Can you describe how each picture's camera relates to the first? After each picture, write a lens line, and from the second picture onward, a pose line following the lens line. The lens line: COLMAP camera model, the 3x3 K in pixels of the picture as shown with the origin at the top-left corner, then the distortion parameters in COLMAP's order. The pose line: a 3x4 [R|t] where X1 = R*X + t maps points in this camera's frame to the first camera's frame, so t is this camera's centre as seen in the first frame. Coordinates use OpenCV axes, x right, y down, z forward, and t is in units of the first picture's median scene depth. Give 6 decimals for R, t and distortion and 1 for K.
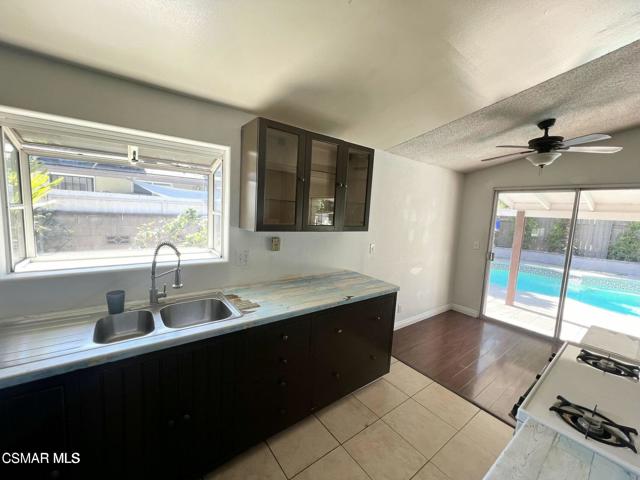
lens RADIAL K [[257.7, 0, 318.8], [0, 257.7, 237.7], [0, 0, 1]] dist [0.000197, 0.000457]
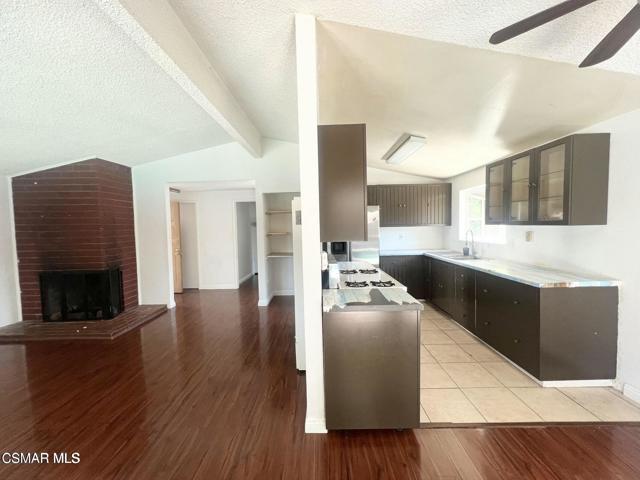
lens RADIAL K [[255.6, 0, 318.9], [0, 255.6, 237.8], [0, 0, 1]] dist [-0.000385, 0.000233]
pose [[-0.611285, -0.000983, -0.791410, 1.423340], [-0.094894, 0.992876, 0.072063, 0.038706], [0.785701, 0.119151, -0.607024, 0.865035]]
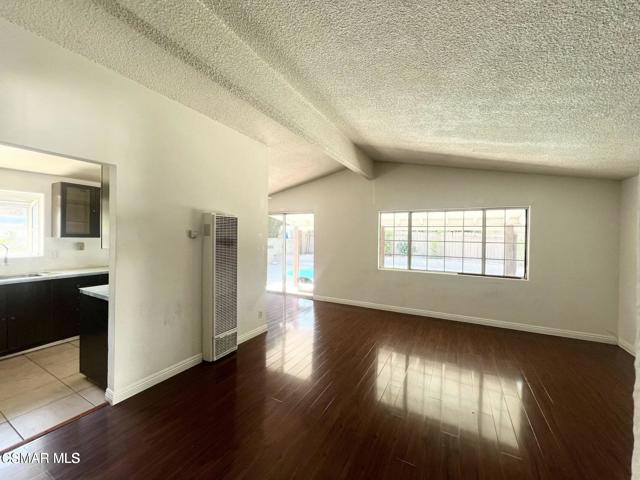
lens RADIAL K [[255.6, 0, 318.9], [0, 255.6, 237.8], [0, 0, 1]] dist [-0.000385, 0.000233]
pose [[0.906645, -0.044589, 0.419531, 0.527775], [0.080128, 0.994499, -0.067466, 0.196913], [-0.414215, 0.094784, 0.905231, -1.156467]]
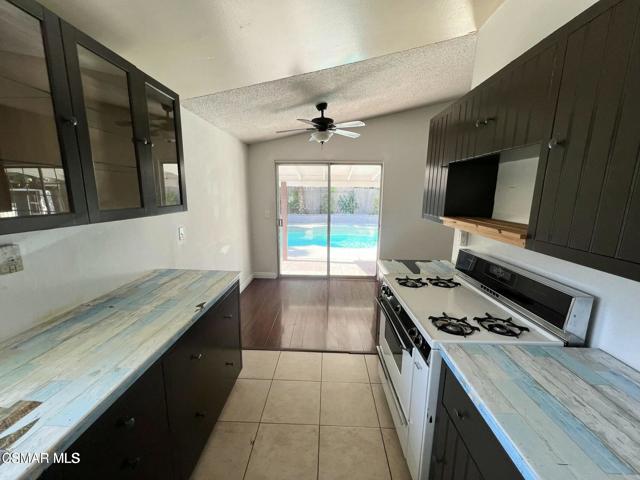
lens RADIAL K [[257.7, 0, 318.8], [0, 257.7, 237.7], [0, 0, 1]] dist [0.000197, 0.000457]
pose [[0.626568, -0.183224, 0.757523, -0.148220], [0.106640, 0.982986, 0.149553, -0.021371], [-0.772036, -0.012922, 0.635447, 0.239397]]
